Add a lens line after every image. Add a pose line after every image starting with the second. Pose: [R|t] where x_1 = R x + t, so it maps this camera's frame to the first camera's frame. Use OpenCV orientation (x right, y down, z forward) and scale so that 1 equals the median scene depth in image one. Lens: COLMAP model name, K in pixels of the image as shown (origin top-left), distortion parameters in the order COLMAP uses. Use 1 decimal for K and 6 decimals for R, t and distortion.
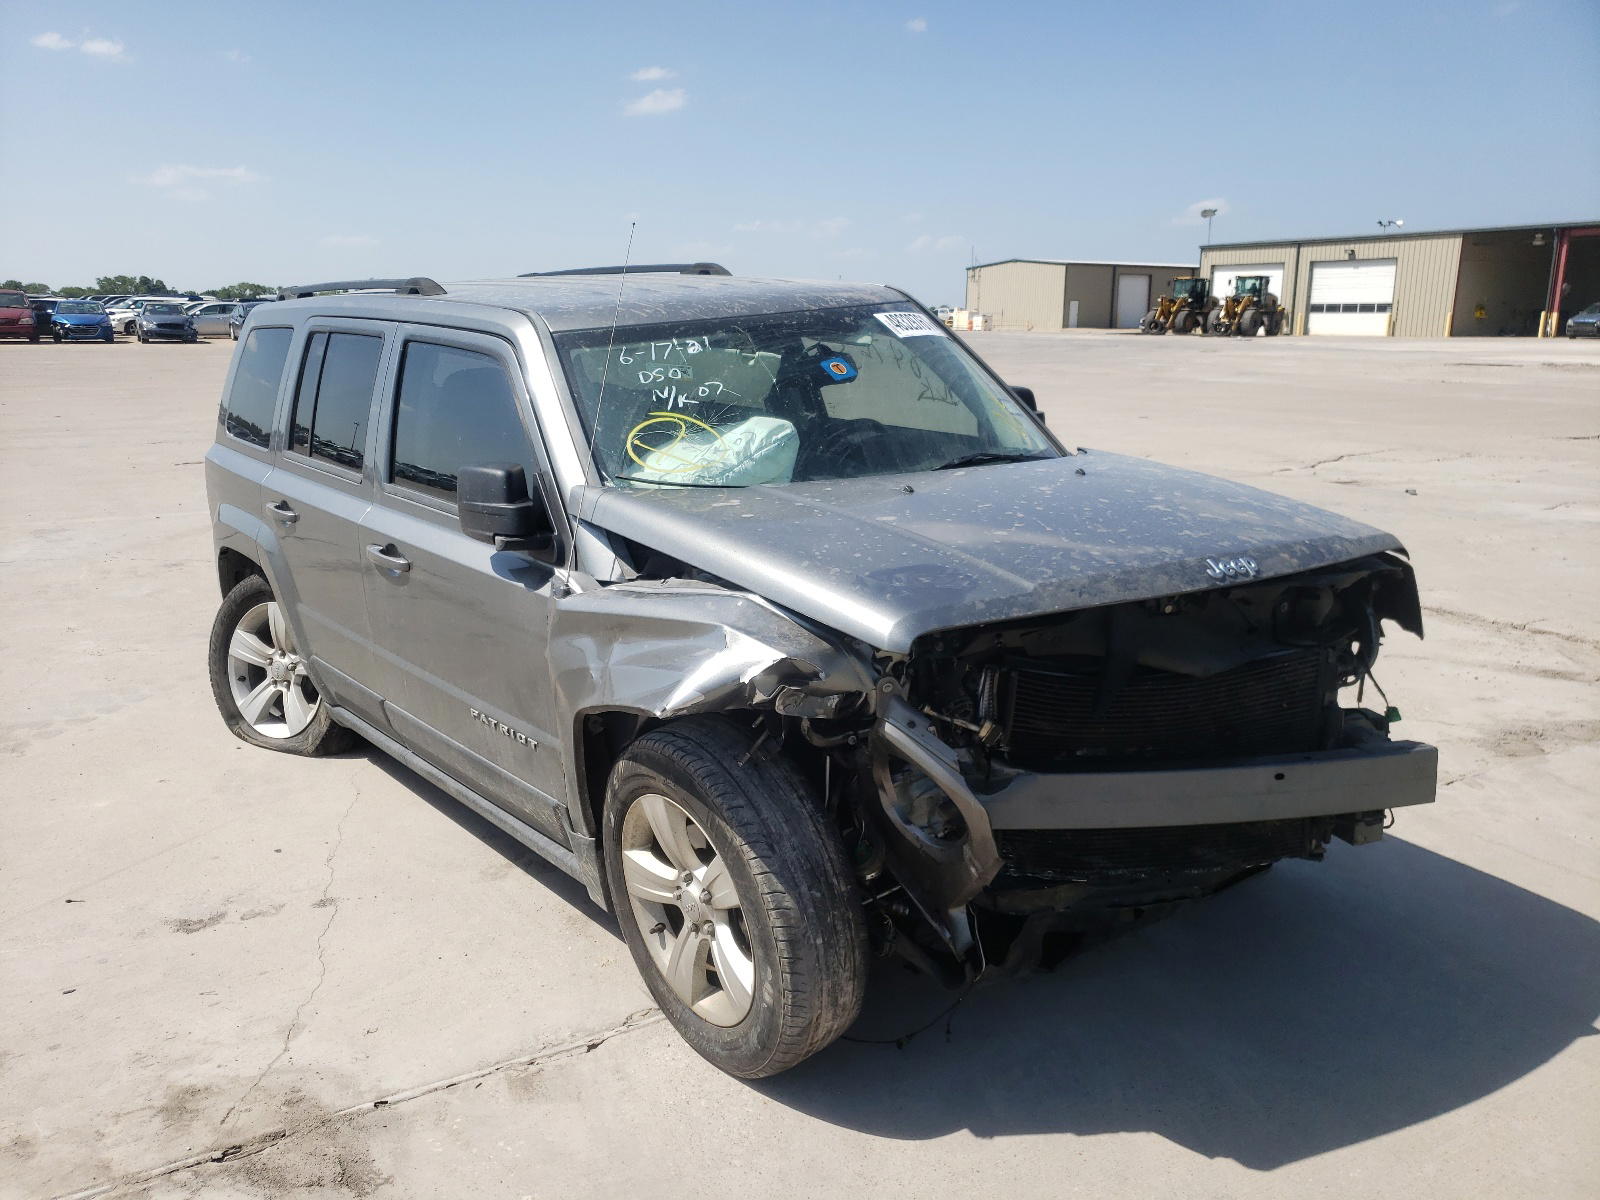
lens RADIAL K [[1330.4, 0, 798.4], [0, 1330.4, 554.1], [0, 0, 1]] dist [0.049495, -0.096823]
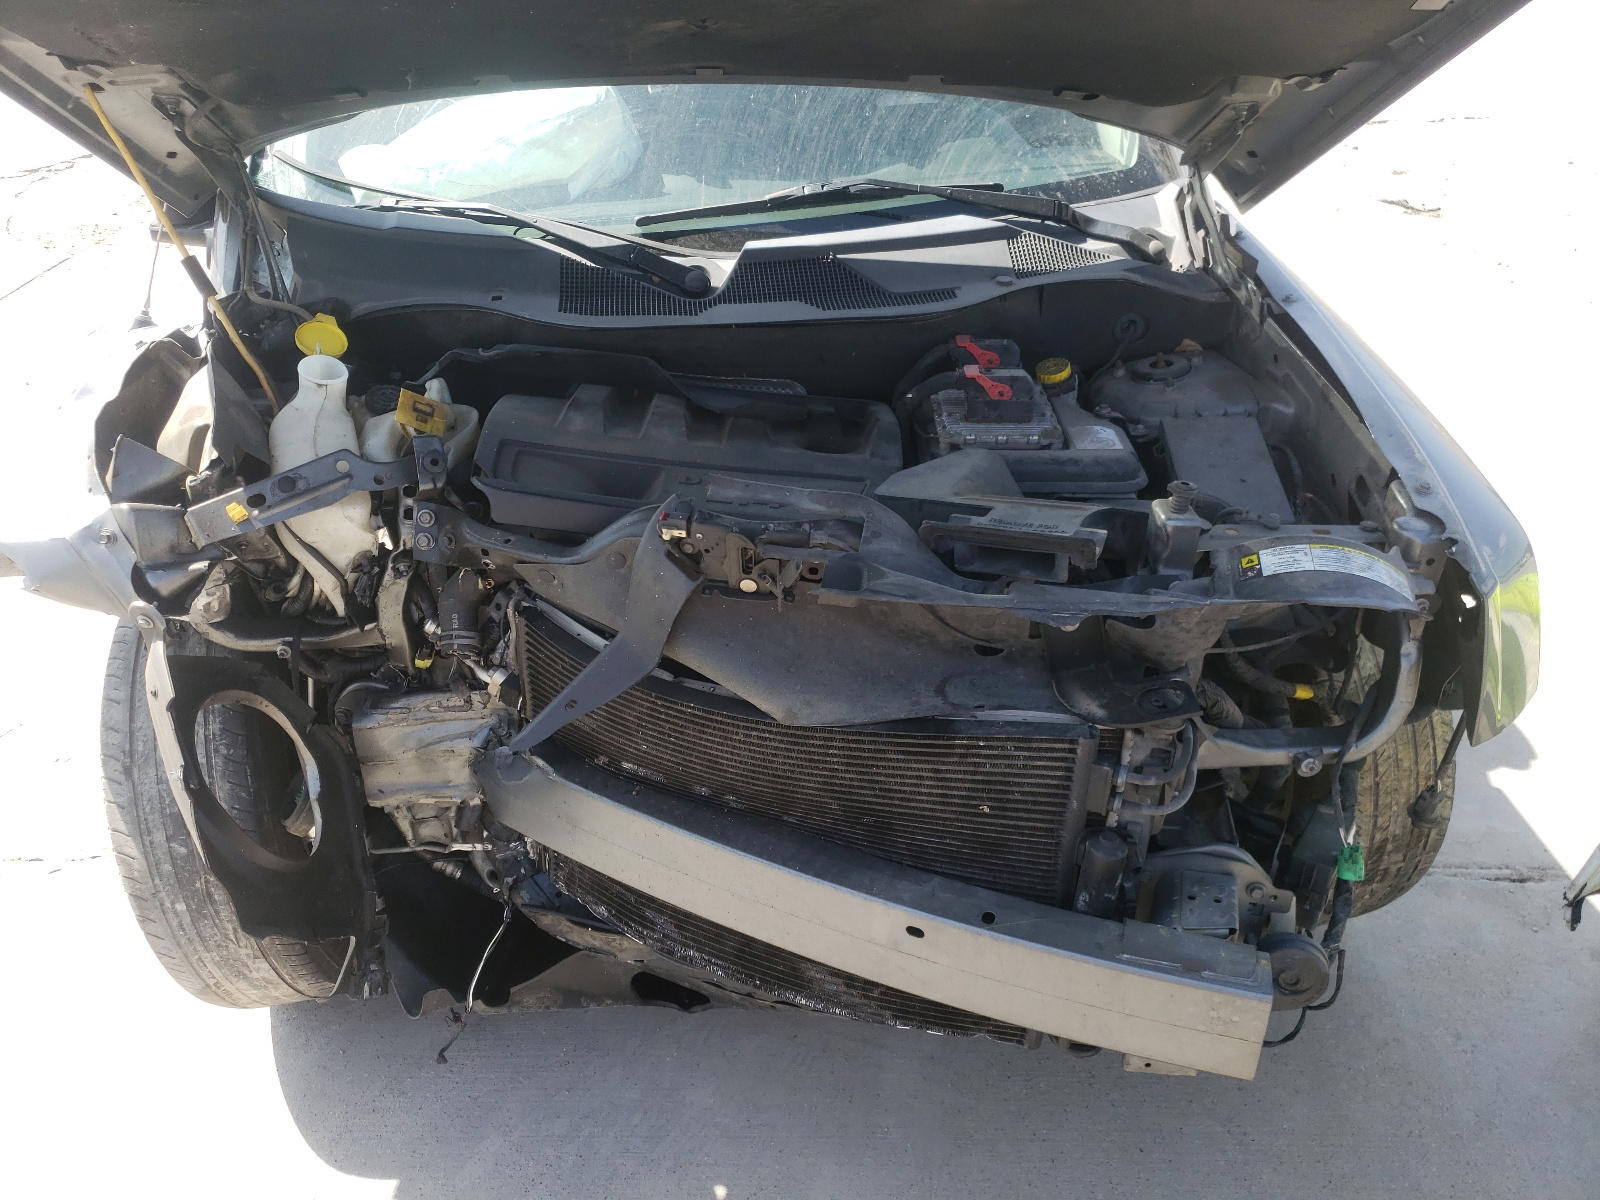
lens RADIAL K [[1335.0, 0, 817.6], [0, 1335.0, 597.4], [0, 0, 1]] dist [-0.048742, 0.128929]
pose [[0.854116, 0.276690, -0.440372, 0.507646], [-0.111713, 0.924577, 0.364249, -0.140221], [0.507942, -0.261916, 0.820606, 0.565521]]
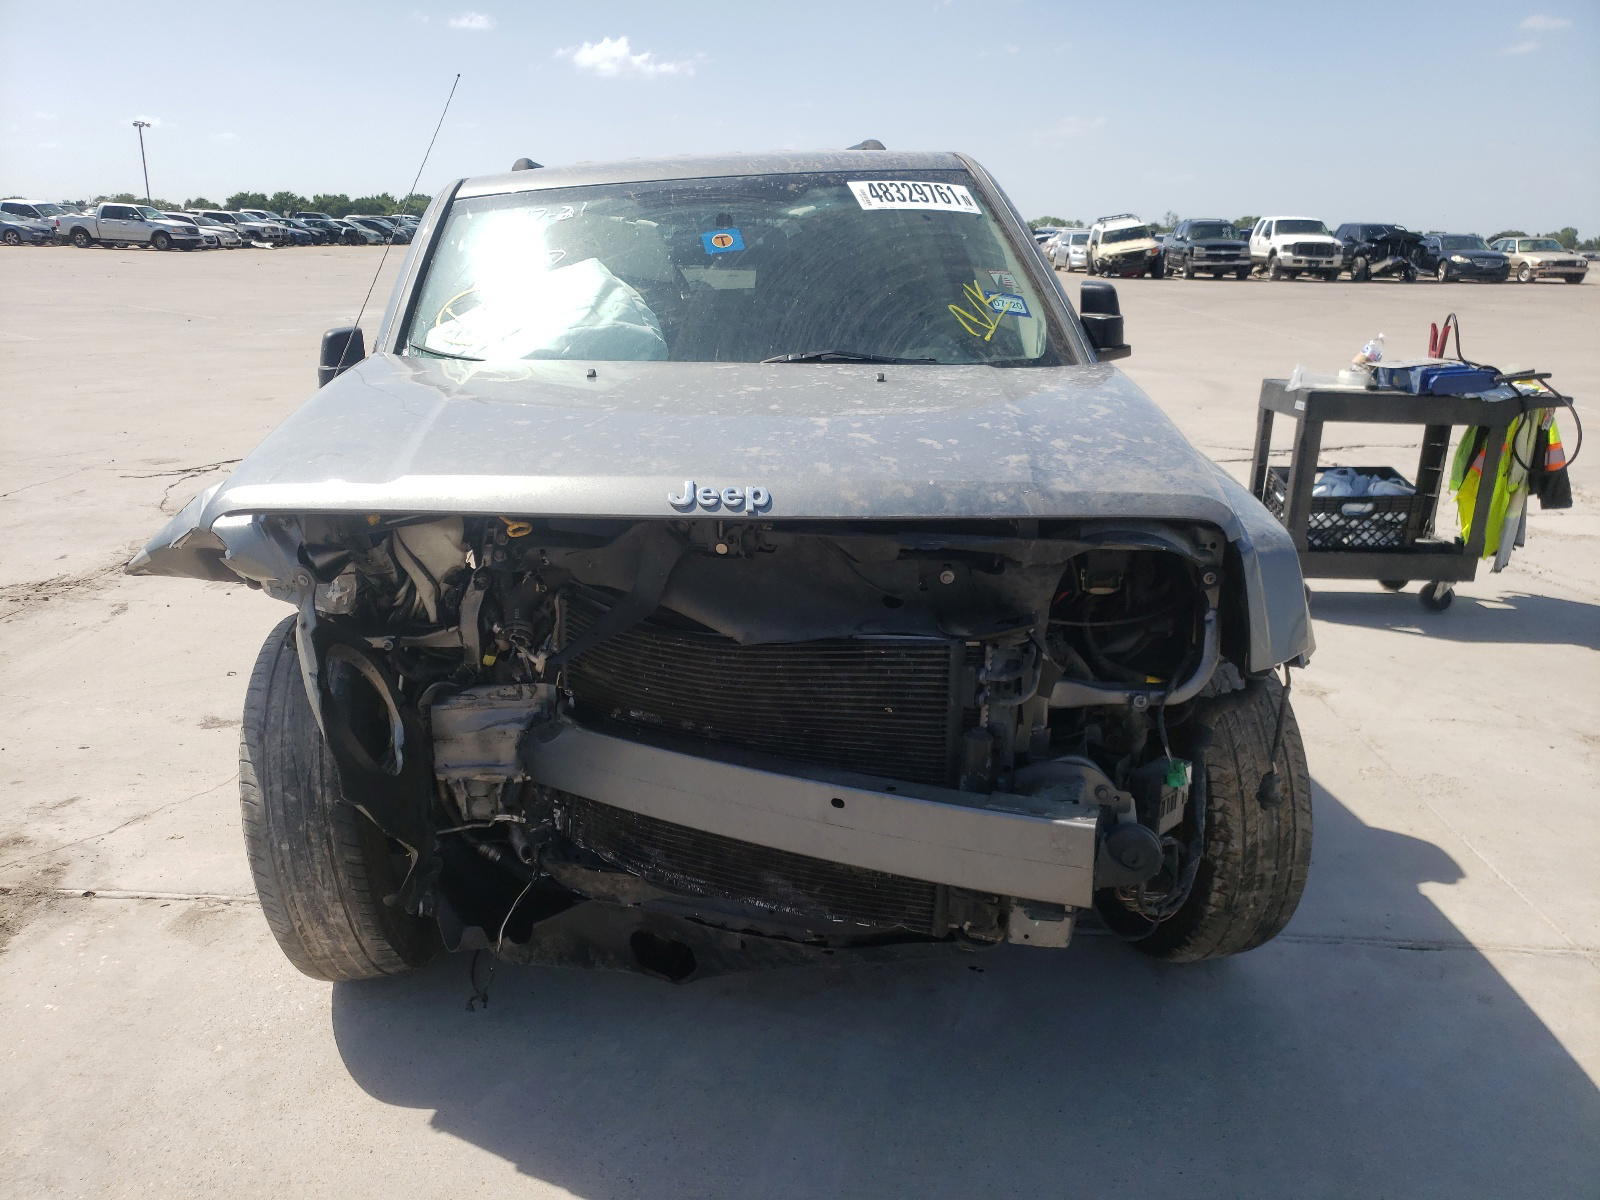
lens RADIAL K [[1330.4, 0, 798.4], [0, 1330.4, 554.1], [0, 0, 1]] dist [0.049495, -0.096823]
pose [[0.824517, 0.138509, -0.548622, 0.693102], [-0.111711, 0.990340, 0.082138, -0.020357], [0.554700, -0.006437, 0.832026, 0.387609]]
